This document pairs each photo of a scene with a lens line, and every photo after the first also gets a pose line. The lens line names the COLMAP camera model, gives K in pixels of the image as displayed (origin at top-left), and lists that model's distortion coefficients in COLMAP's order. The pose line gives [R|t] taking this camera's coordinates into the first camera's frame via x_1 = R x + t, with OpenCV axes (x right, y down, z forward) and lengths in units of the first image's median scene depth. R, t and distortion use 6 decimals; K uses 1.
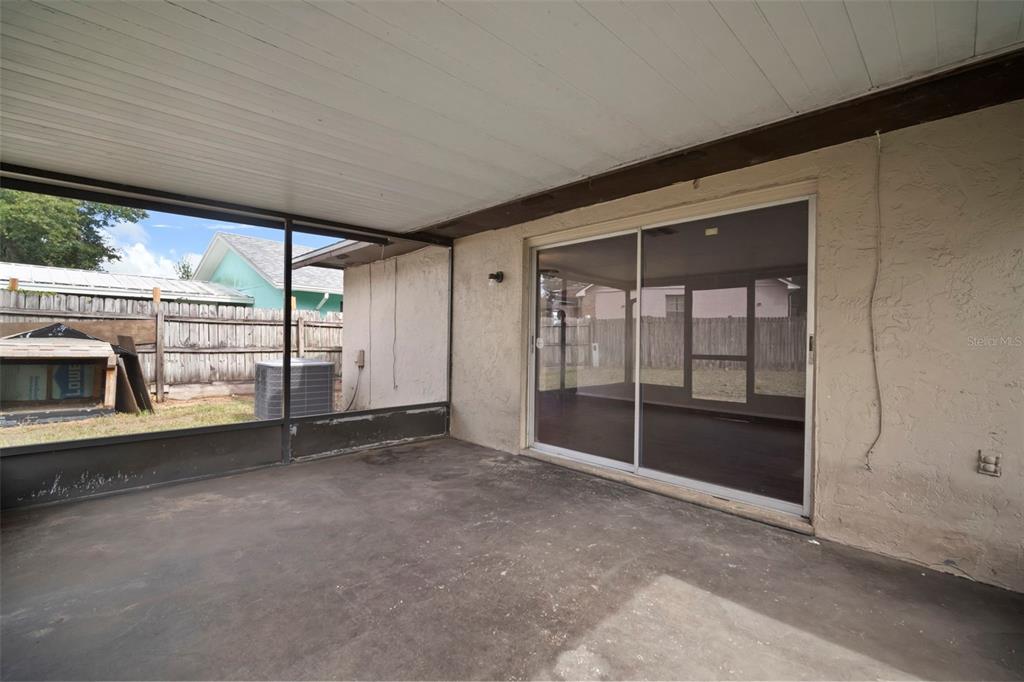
lens RADIAL K [[448.6, 0, 511.5], [0, 448.6, 339.5], [0, 0, 1]] dist [-0.009084, 0.002496]
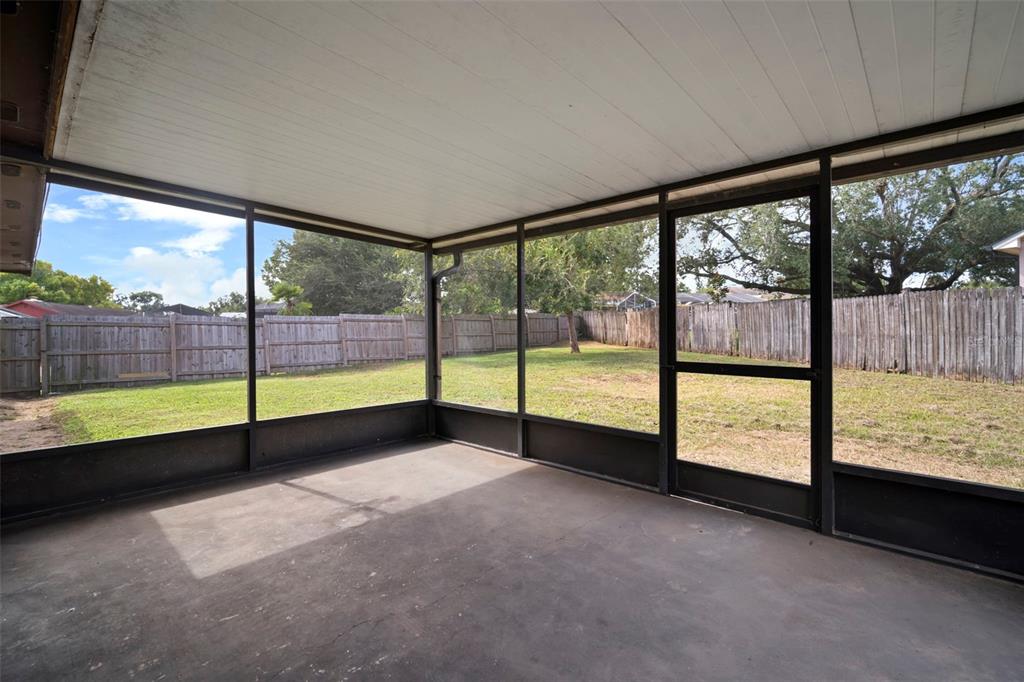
lens RADIAL K [[448.6, 0, 512.1], [0, 448.6, 333.6], [0, 0, 1]] dist [-0.009084, 0.002496]
pose [[-0.998504, -0.011964, -0.053360, -0.271854], [-0.011931, 0.999928, -0.000948, -0.000079], [0.053367, -0.000310, -0.998575, 2.069565]]
